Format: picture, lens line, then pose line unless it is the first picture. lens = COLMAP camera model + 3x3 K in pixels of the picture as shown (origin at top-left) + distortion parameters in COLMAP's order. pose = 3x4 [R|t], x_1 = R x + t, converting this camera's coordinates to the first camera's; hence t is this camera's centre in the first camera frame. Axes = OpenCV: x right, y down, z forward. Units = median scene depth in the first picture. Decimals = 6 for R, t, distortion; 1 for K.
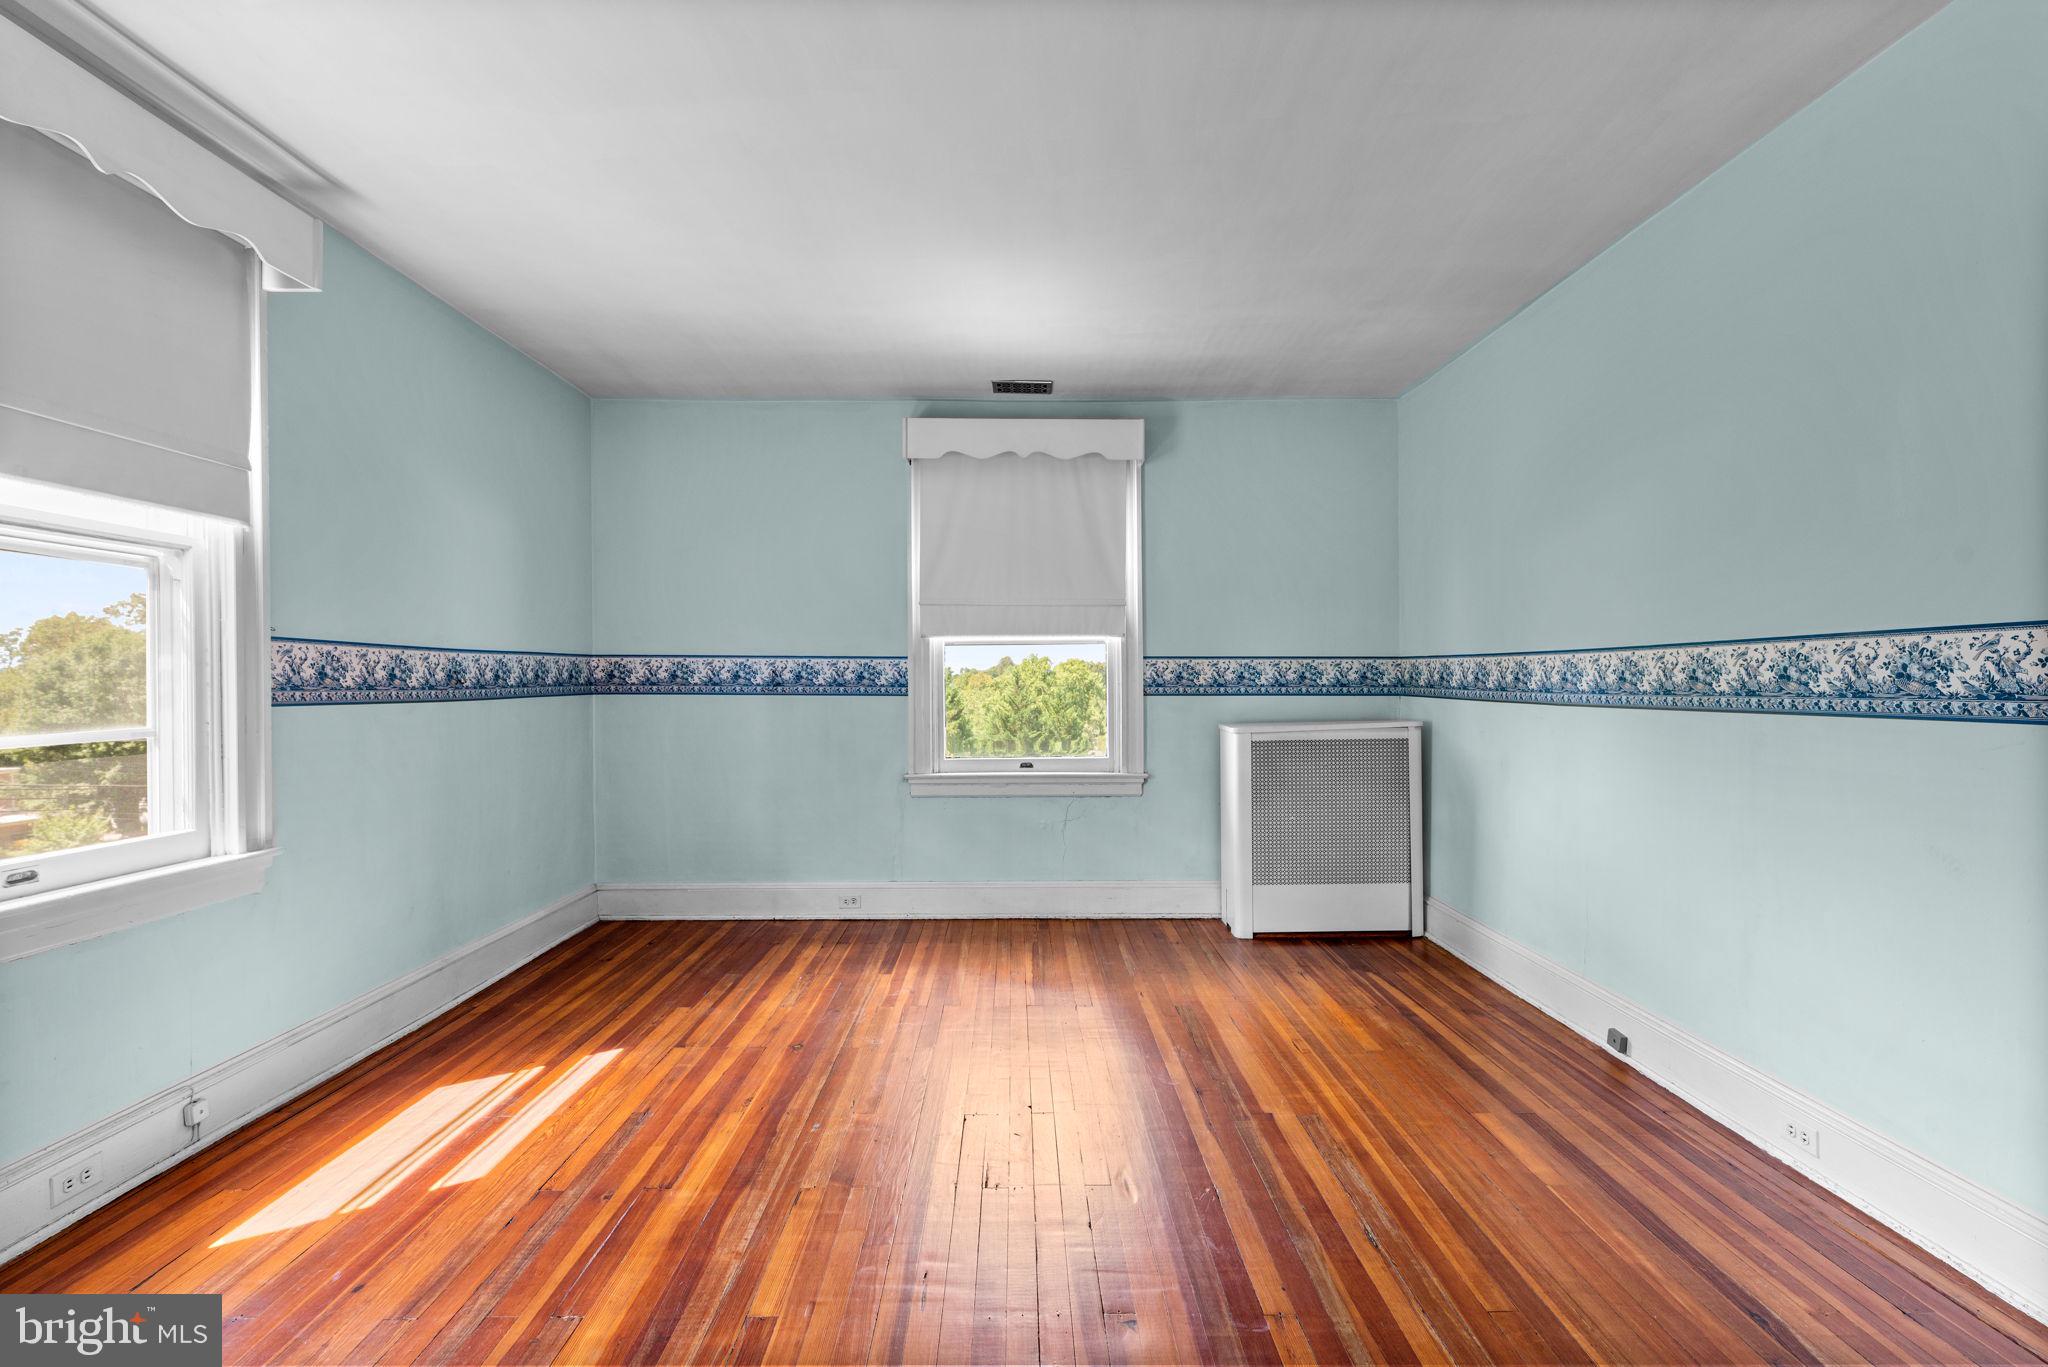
lens RADIAL K [[911.1, 0, 1026.4], [0, 911.1, 675.2], [0, 0, 1]] dist [0.000619, -0.000583]
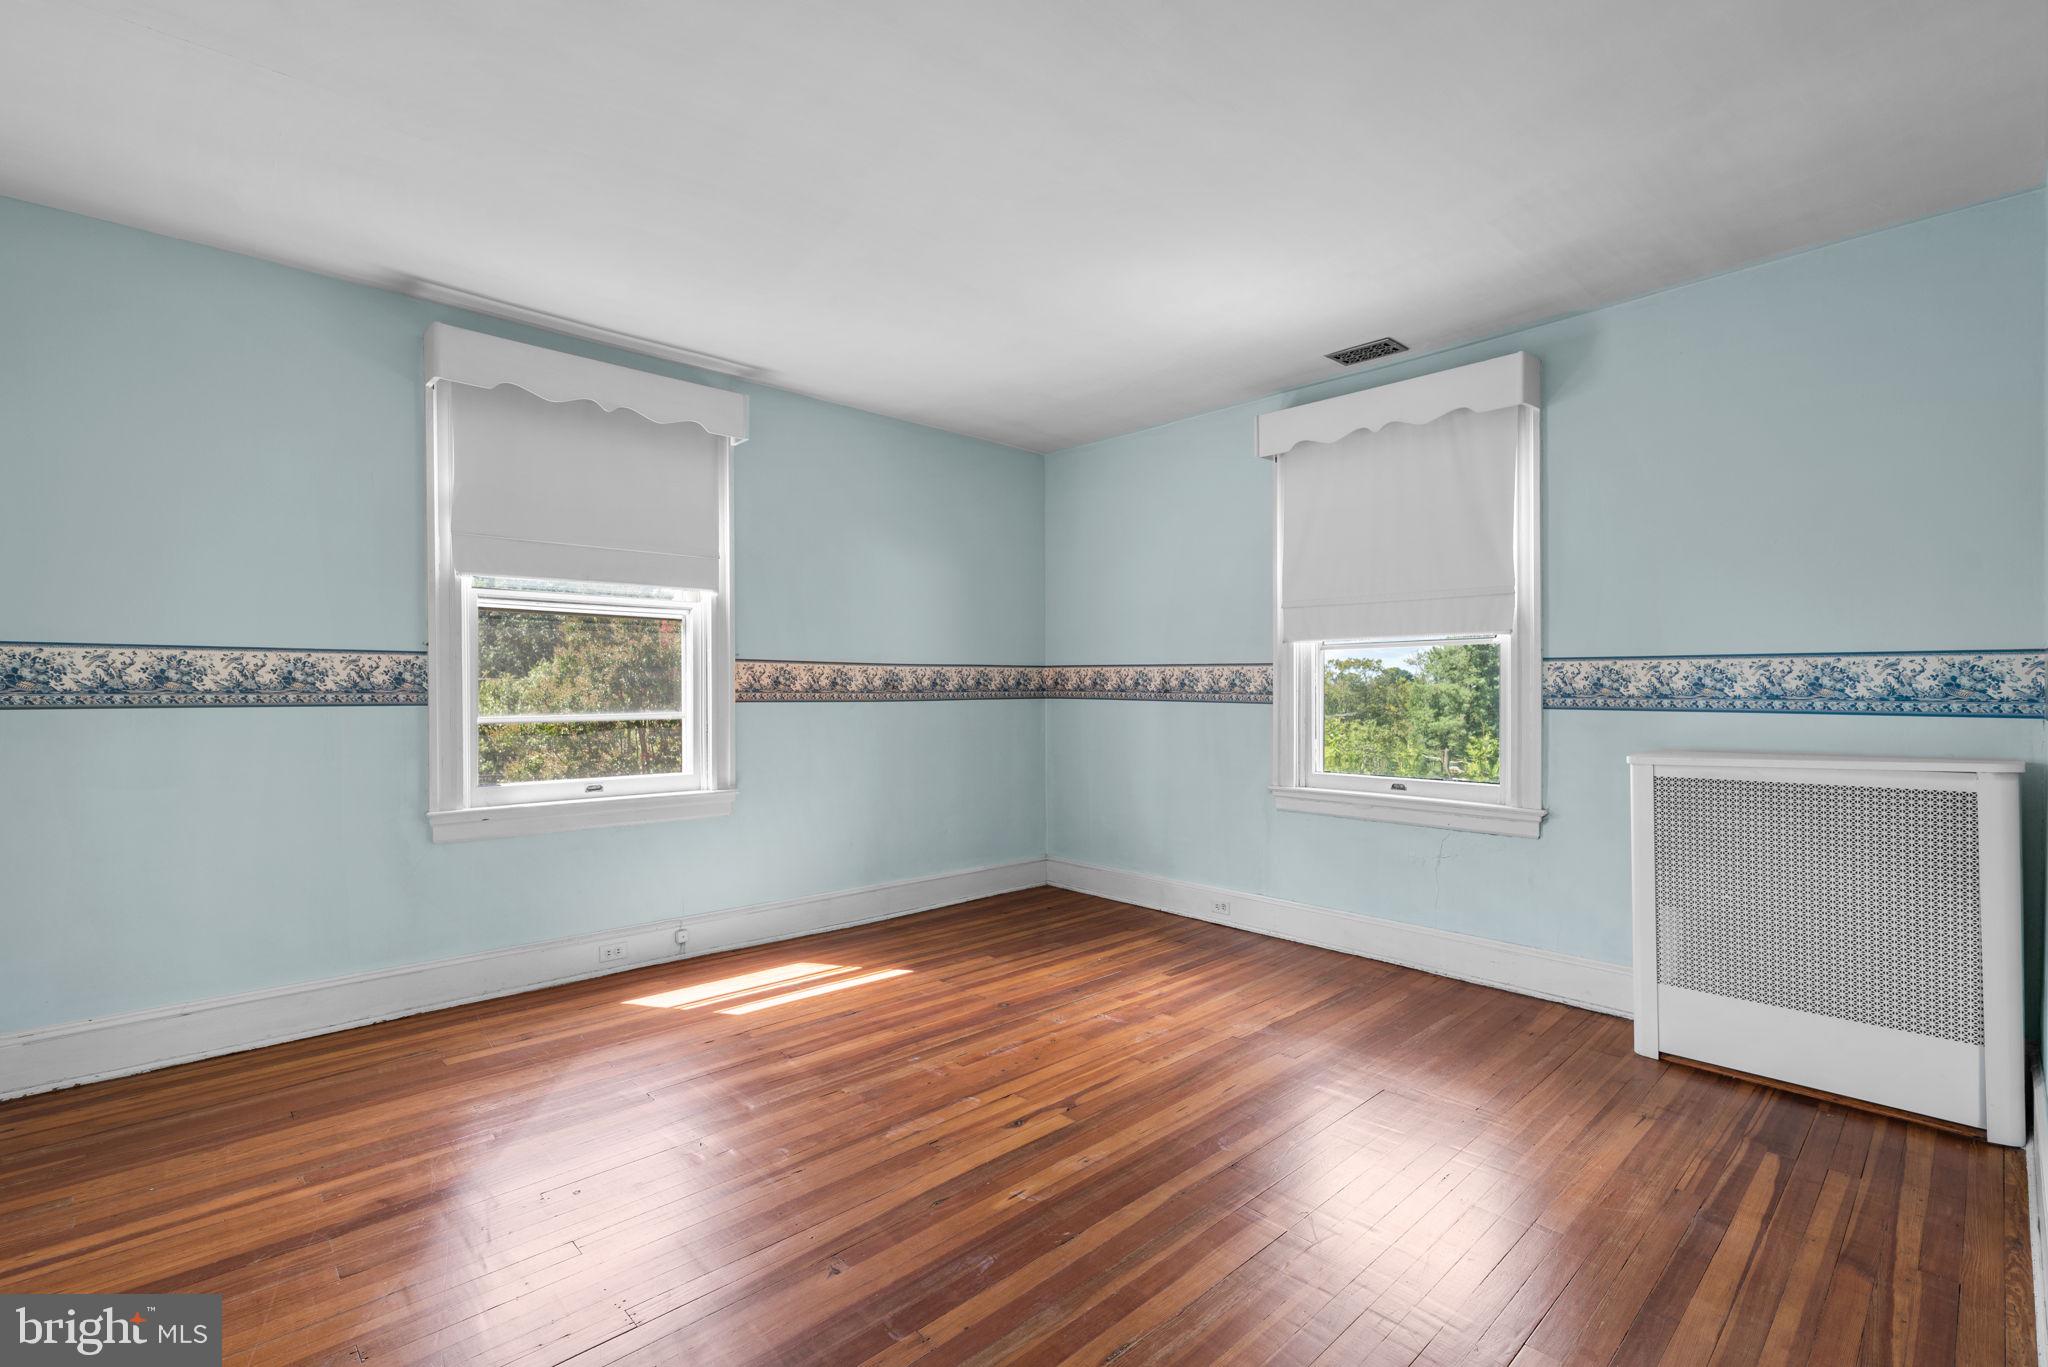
lens RADIAL K [[911.1, 0, 1028.8], [0, 911.1, 691.9], [0, 0, 1]] dist [0.000619, -0.000583]
pose [[0.676293, 0.006282, -0.736606, 0.438410], [0.000265, 0.999961, 0.008772, 0.001459], [0.736633, -0.006128, 0.676265, 0.176621]]
